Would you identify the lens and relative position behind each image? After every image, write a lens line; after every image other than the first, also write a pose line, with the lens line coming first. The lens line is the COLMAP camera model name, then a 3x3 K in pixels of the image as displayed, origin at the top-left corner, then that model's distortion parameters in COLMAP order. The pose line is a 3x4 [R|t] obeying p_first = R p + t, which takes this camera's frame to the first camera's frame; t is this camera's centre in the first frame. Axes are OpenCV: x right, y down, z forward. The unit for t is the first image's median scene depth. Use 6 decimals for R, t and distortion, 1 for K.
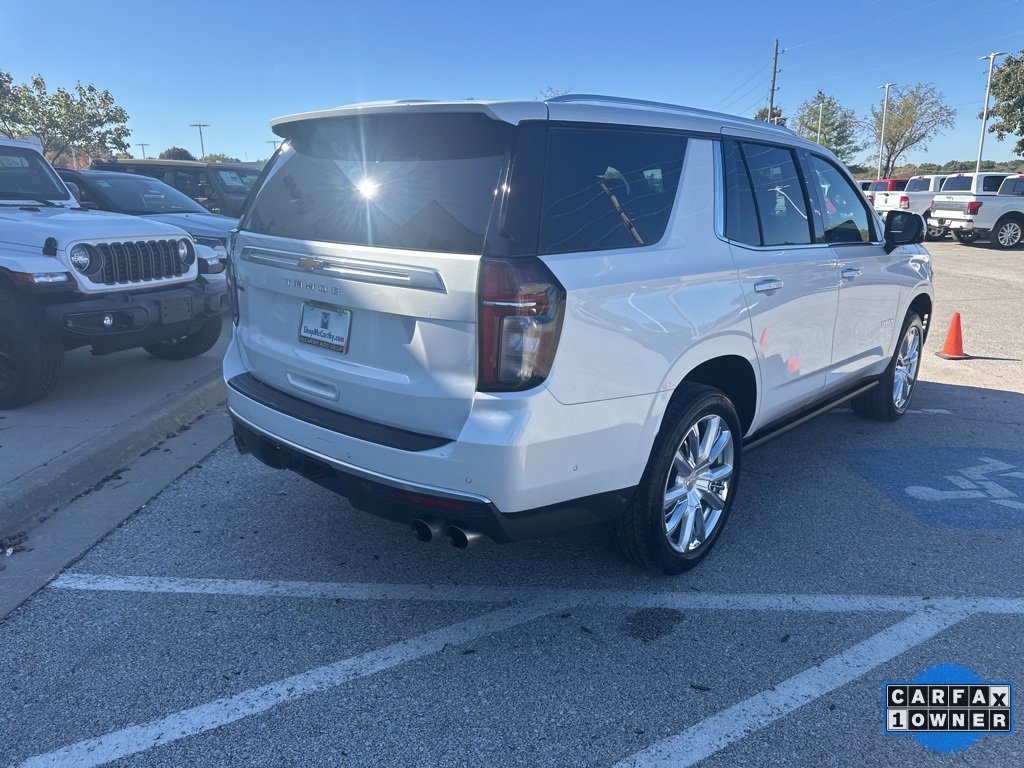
lens RADIAL K [[718.8, 0, 512.2], [0, 718.8, 379.8], [0, 0, 1]] dist [0.036287, -0.043691]
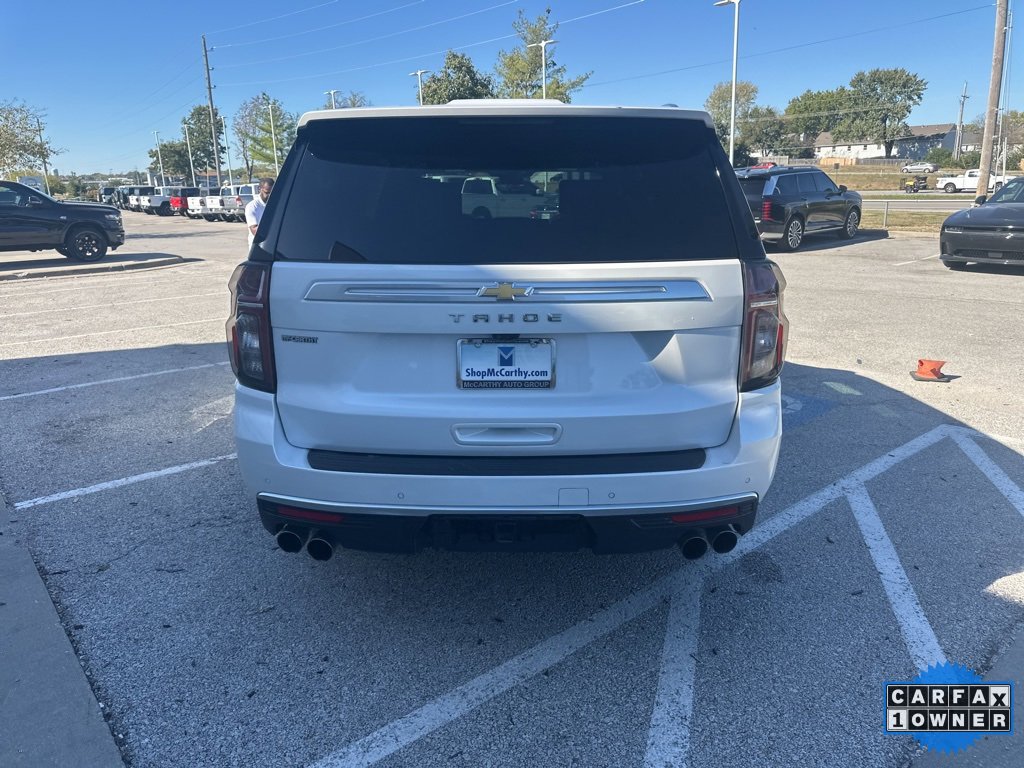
lens RADIAL K [[718.8, 0, 507.2], [0, 718.8, 377.1], [0, 0, 1]] dist [0.036287, -0.043691]
pose [[0.749690, -0.184723, 0.635485, -0.758487], [0.186129, 0.980347, 0.065388, -0.107519], [-0.635075, 0.069262, 0.769339, 0.335405]]
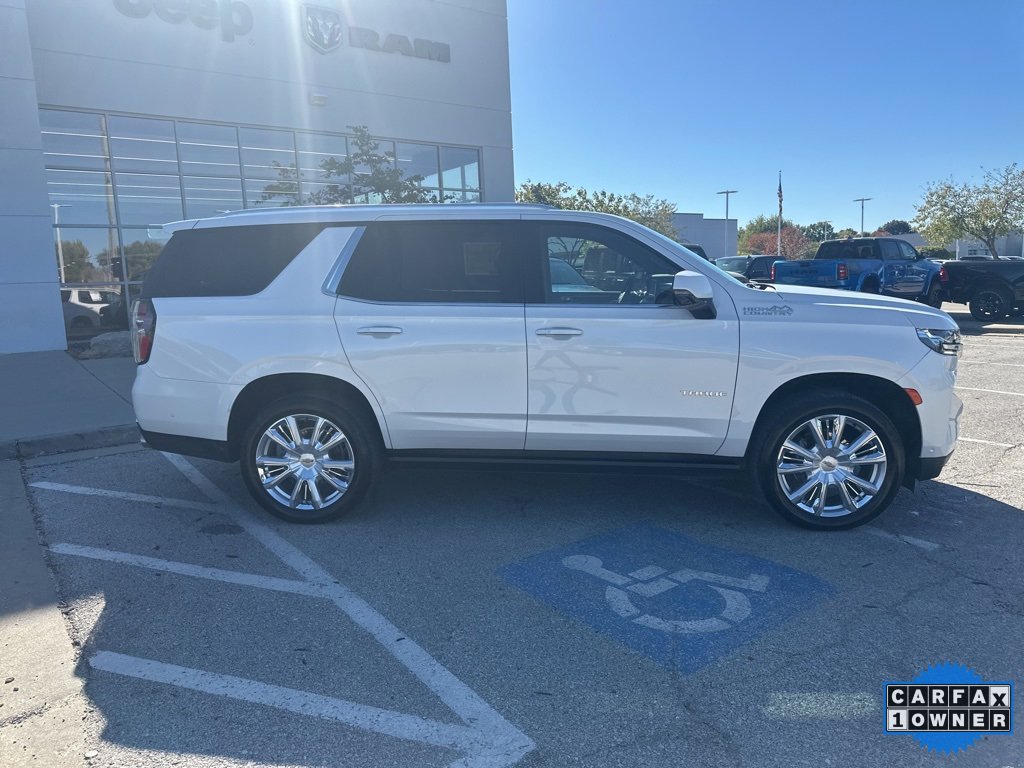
lens RADIAL K [[718.8, 0, 513.5], [0, 718.8, 380.8], [0, 0, 1]] dist [0.036287, -0.043691]
pose [[0.615208, 0.095395, -0.782572, 1.746146], [-0.169656, 0.985414, -0.013252, -0.072417], [0.769893, 0.140921, 0.622419, 0.438715]]
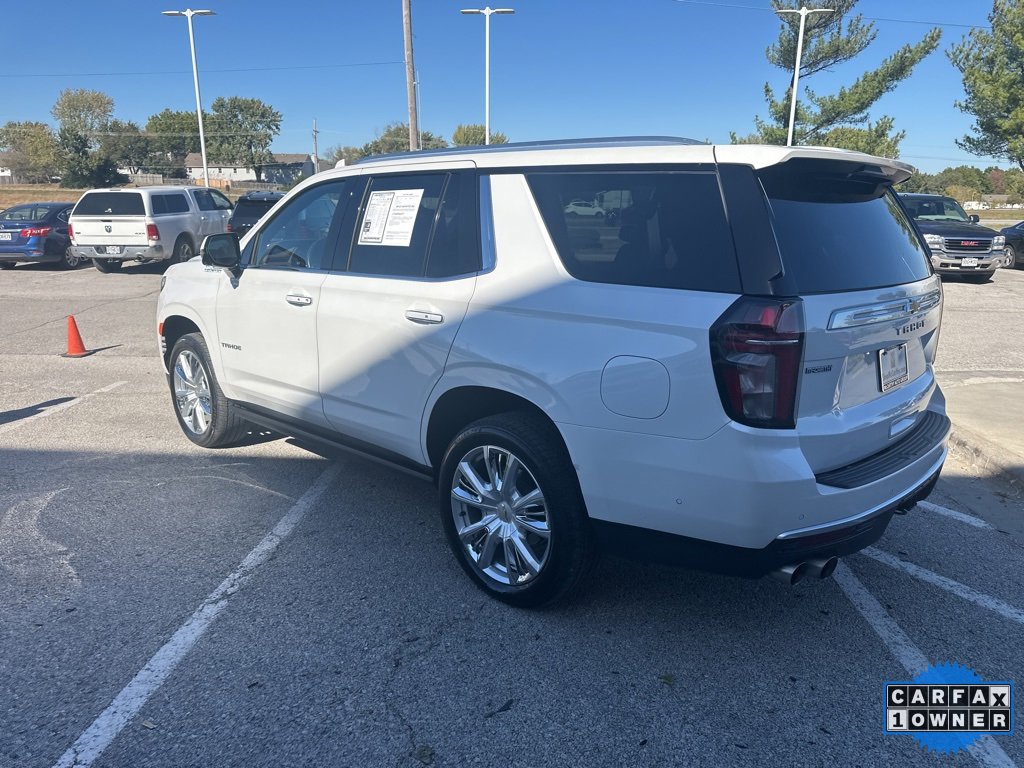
lens RADIAL K [[718.8, 0, 510.9], [0, 718.8, 386.2], [0, 0, 1]] dist [0.036287, -0.043691]
pose [[0.041501, -0.247167, 0.968084, -1.235669], [0.243092, 0.942301, 0.230163, -0.398250], [-0.969115, 0.225781, 0.099191, 1.362269]]
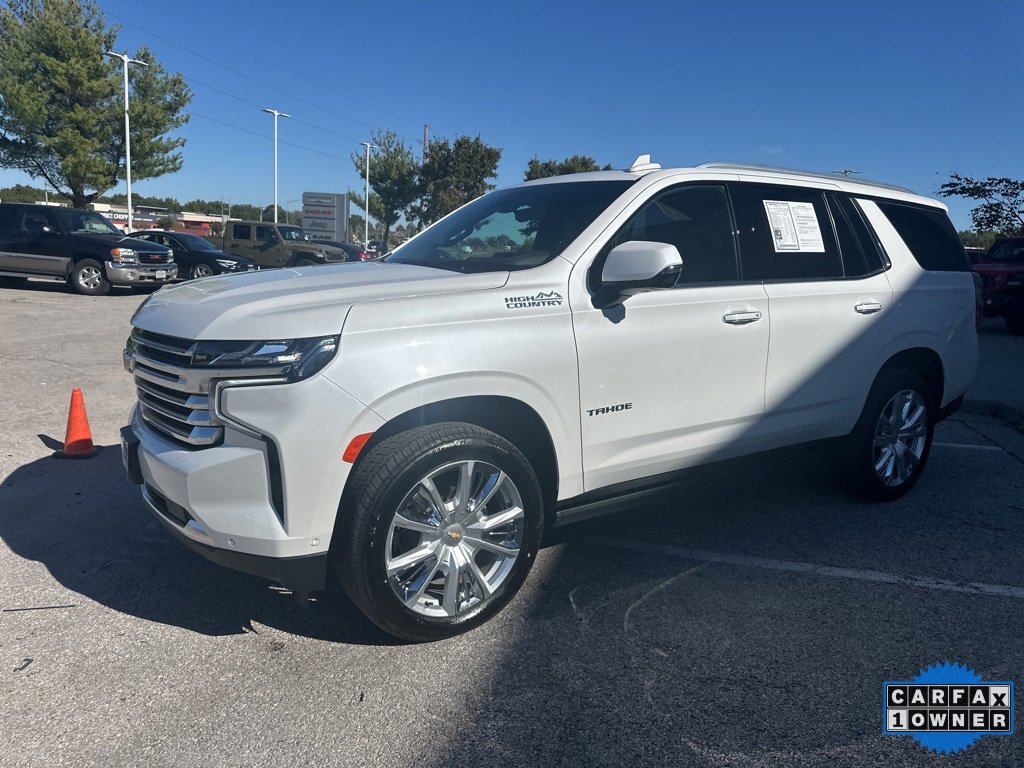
lens RADIAL K [[718.8, 0, 508.1], [0, 718.8, 387.4], [0, 0, 1]] dist [0.036287, -0.043691]
pose [[-0.967197, -0.087676, 0.238418, 0.211961], [0.021795, 0.906449, 0.421752, -0.745375], [-0.253091, 0.413113, -0.874804, 3.060829]]
